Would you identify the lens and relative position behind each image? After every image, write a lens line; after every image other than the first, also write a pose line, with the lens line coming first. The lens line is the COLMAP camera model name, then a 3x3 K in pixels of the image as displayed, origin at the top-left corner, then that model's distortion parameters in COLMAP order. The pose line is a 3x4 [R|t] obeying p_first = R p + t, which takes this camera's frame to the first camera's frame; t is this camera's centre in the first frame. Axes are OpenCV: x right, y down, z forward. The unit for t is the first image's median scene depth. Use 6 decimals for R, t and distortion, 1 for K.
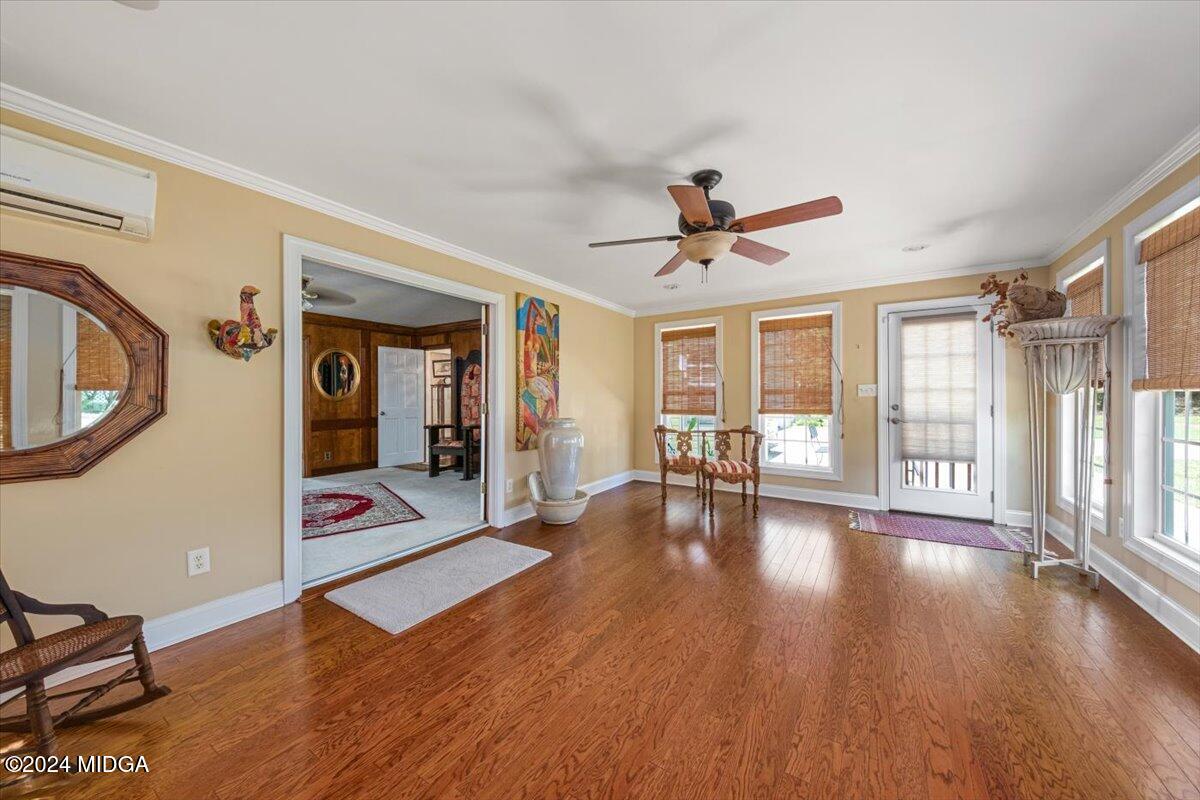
lens RADIAL K [[414.4, 0, 603.4], [0, 414.4, 392.2], [0, 0, 1]] dist [0.019120, -0.008665]
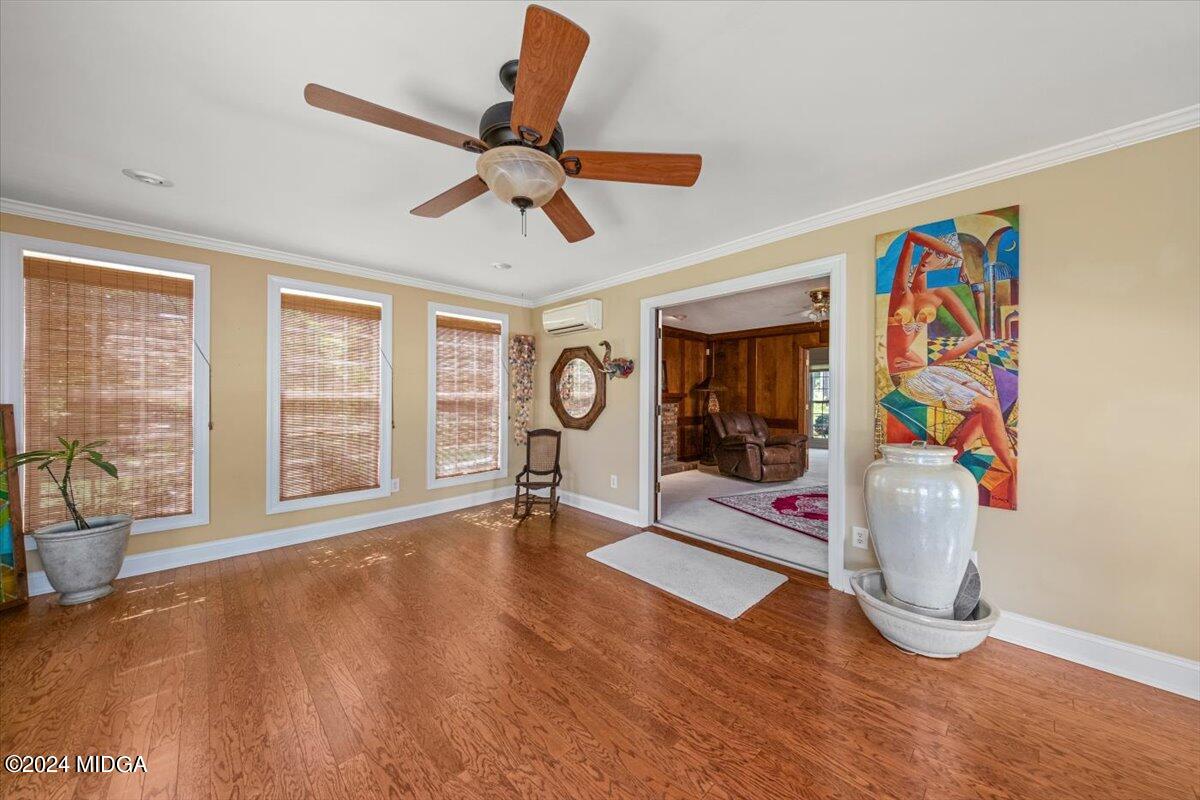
lens RADIAL K [[414.4, 0, 603.4], [0, 414.4, 392.2], [0, 0, 1]] dist [0.019120, -0.008665]
pose [[-0.239596, -0.009141, -0.970830, 0.481413], [0.005867, 0.999924, -0.010863, -0.000032], [0.970855, -0.008298, -0.239524, 0.715015]]
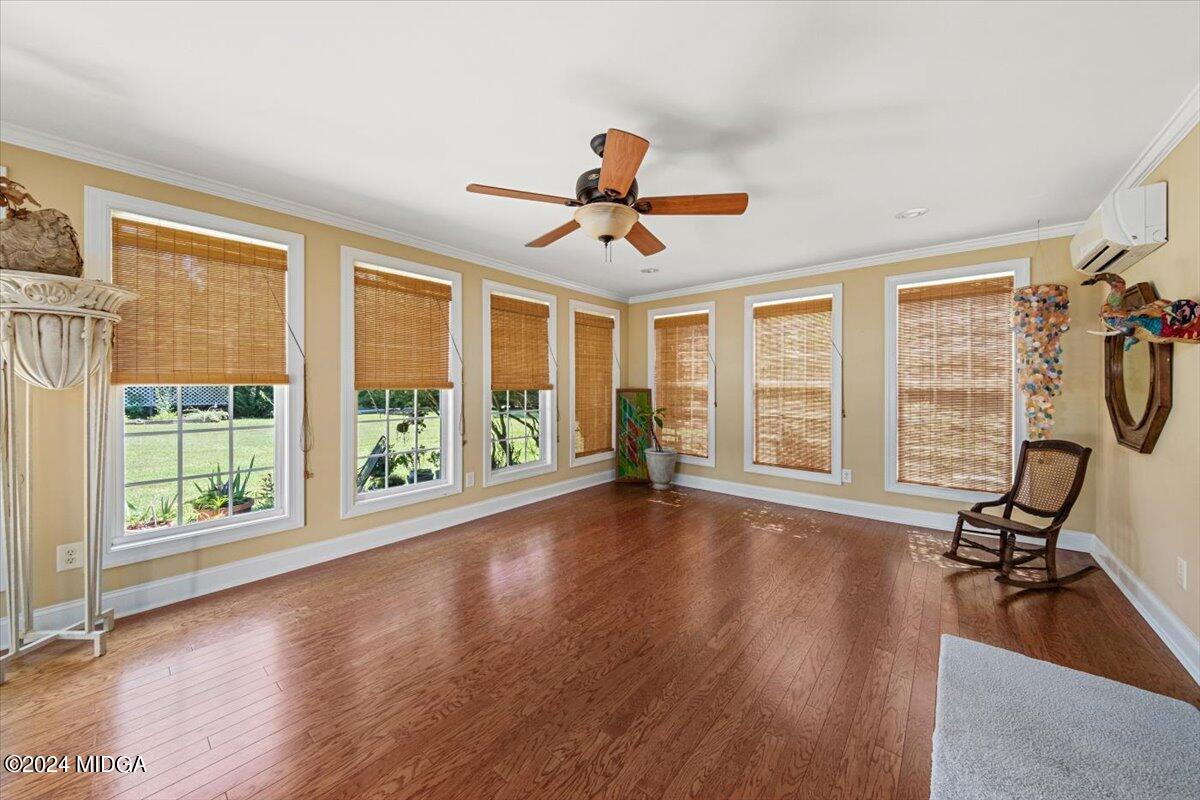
lens RADIAL K [[416.1, 0, 600.1], [0, 416.1, 382.4], [0, 0, 1]] dist [0.051088, -0.008894]
pose [[-0.991900, 0.003764, 0.126968, 0.077846], [0.002096, 0.999910, -0.013265, 0.001891], [-0.127006, -0.012892, -0.991818, 1.051017]]
